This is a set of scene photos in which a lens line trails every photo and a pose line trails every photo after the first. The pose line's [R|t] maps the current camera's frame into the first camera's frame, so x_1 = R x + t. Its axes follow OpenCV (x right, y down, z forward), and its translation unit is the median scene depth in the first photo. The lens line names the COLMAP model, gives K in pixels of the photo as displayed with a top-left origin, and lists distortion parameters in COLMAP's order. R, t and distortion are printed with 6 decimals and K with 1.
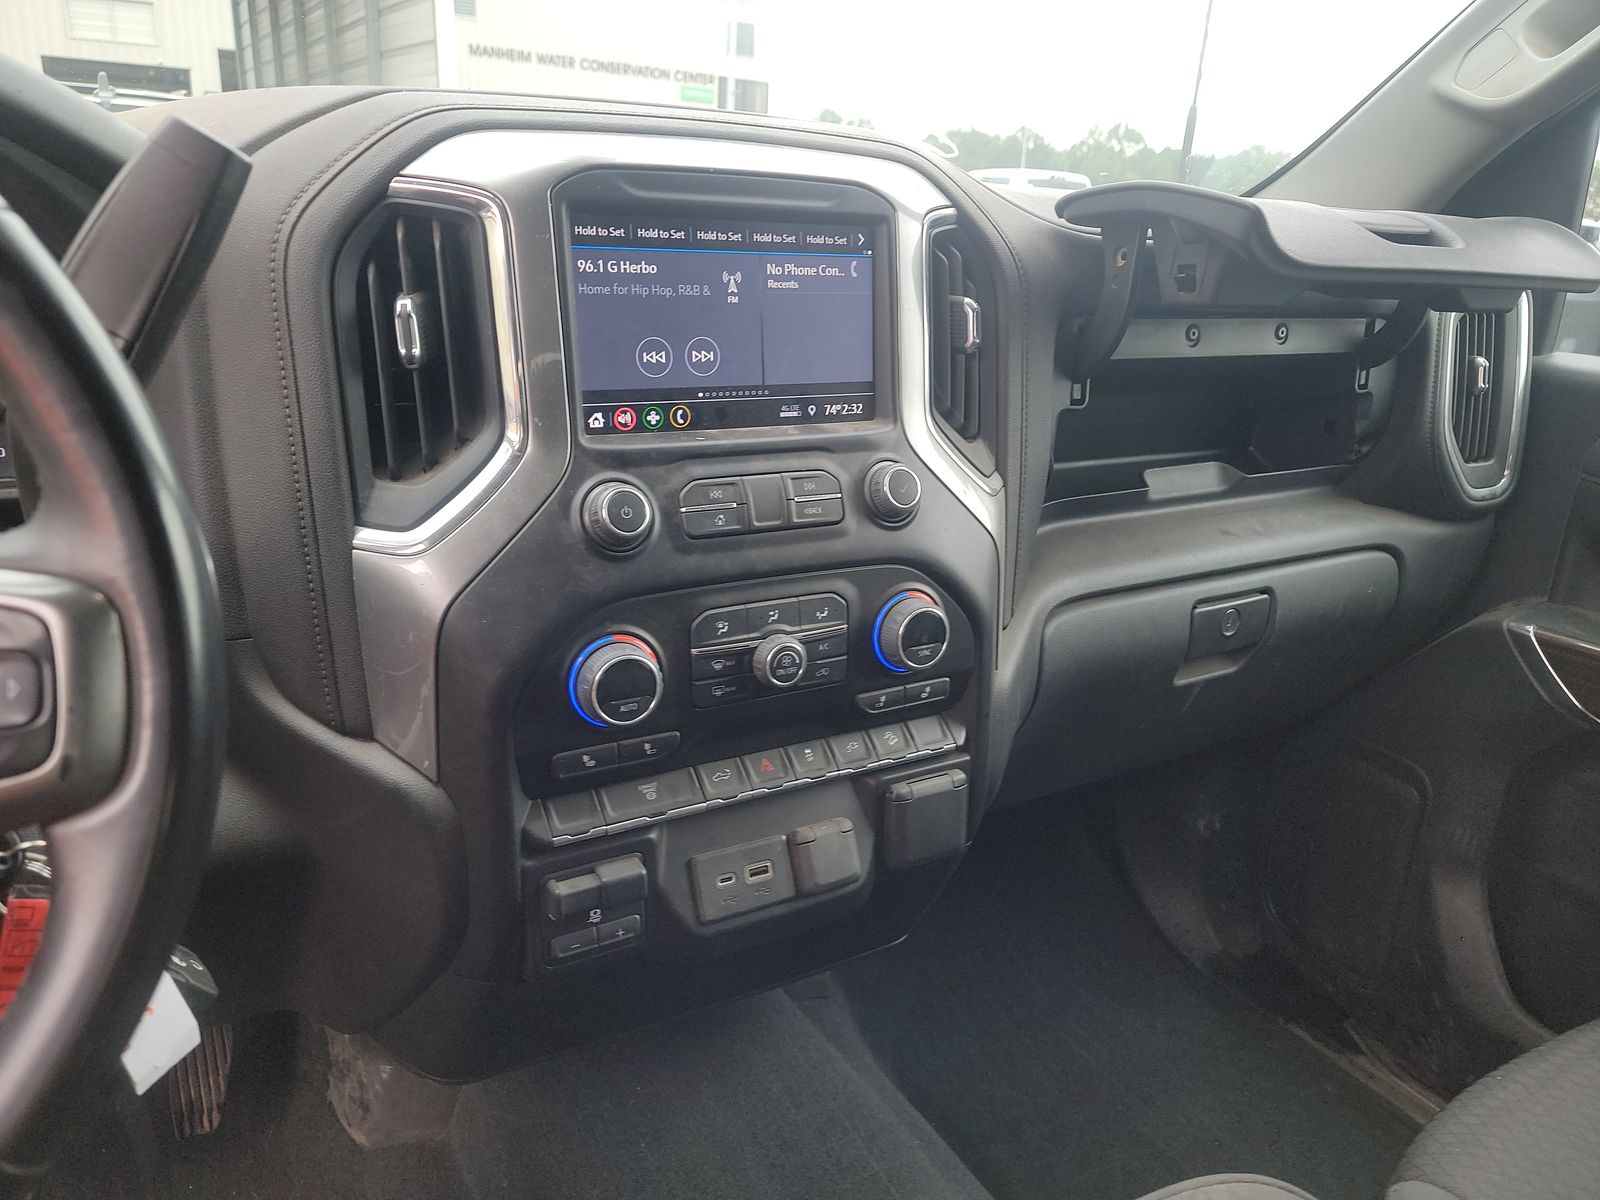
lens RADIAL K [[1098.3, 0, 793.1], [0, 1098.3, 629.9], [0, 0, 1]] dist [0.043390, -0.005073]
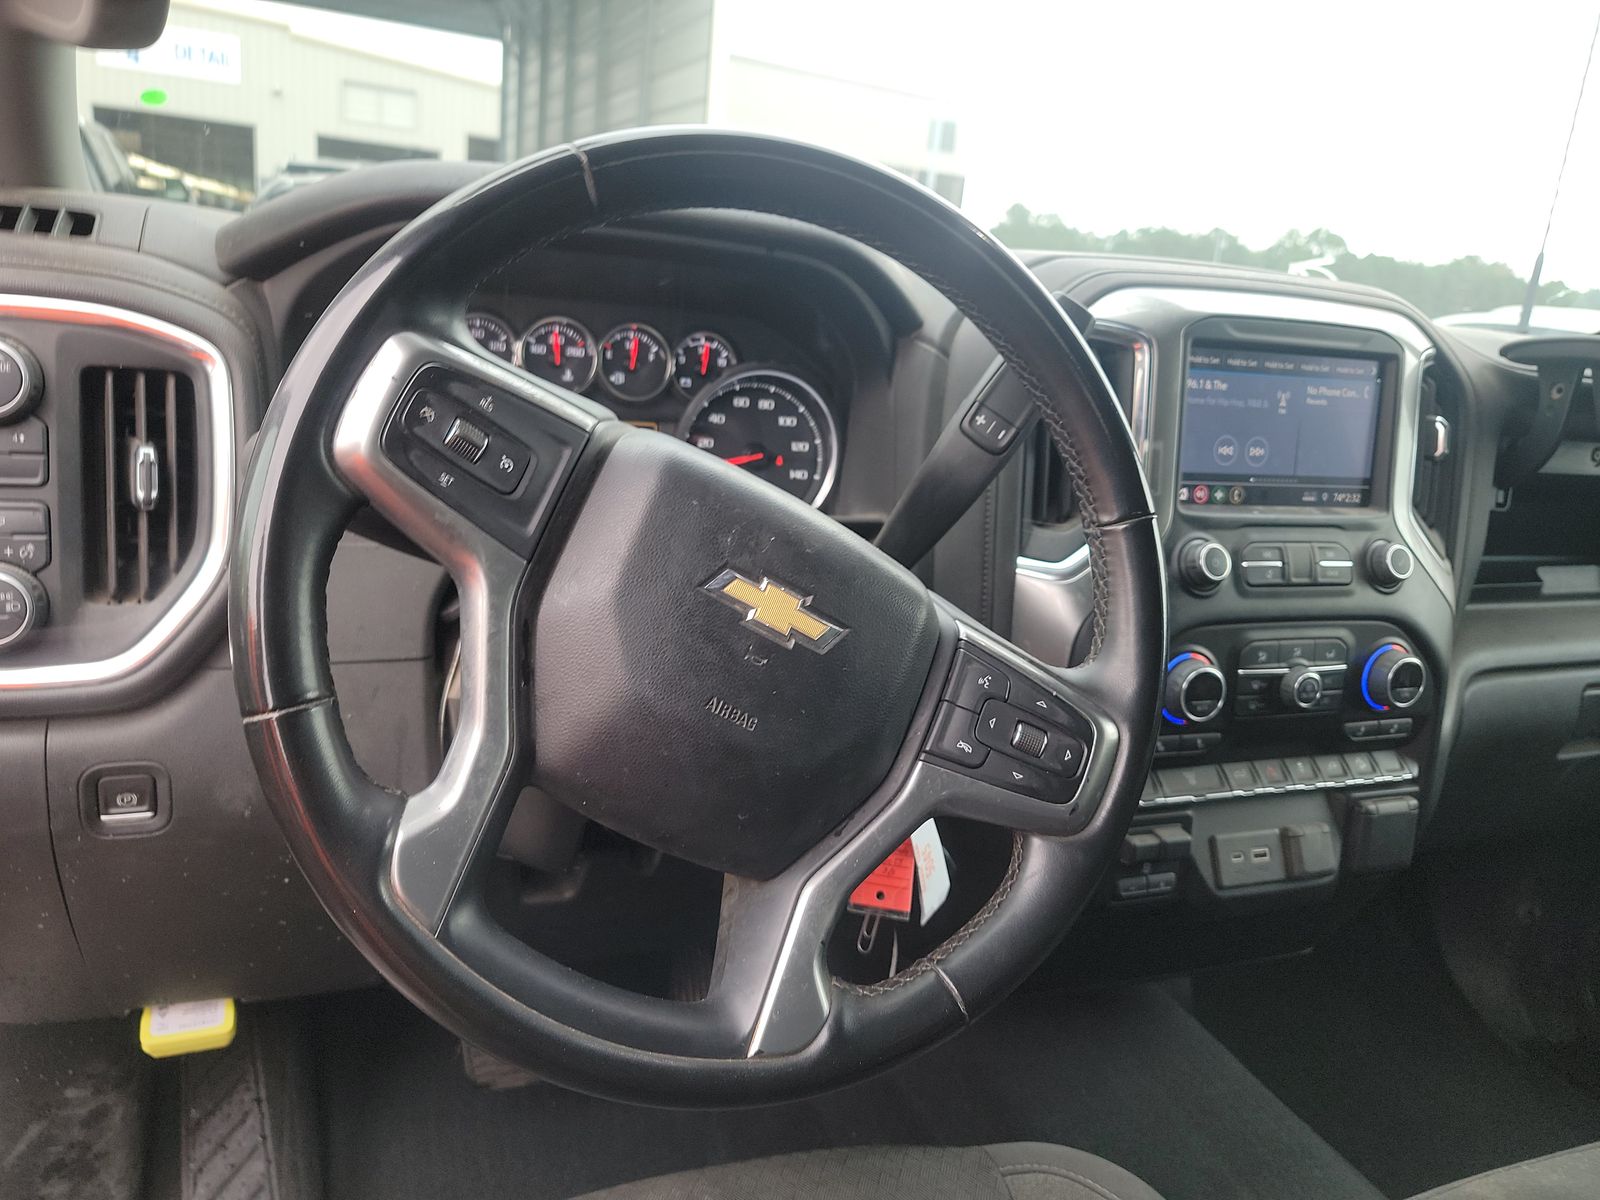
lens RADIAL K [[1108.4, 0, 800.0], [0, 1108.4, 600.0], [0, 0, 1]] dist [0.023296, -0.001172]
pose [[0.987357, 0.085014, -0.133789, -0.404292], [-0.096981, 0.991597, -0.085619, 0.090743], [0.125386, 0.097512, 0.987304, -0.351356]]
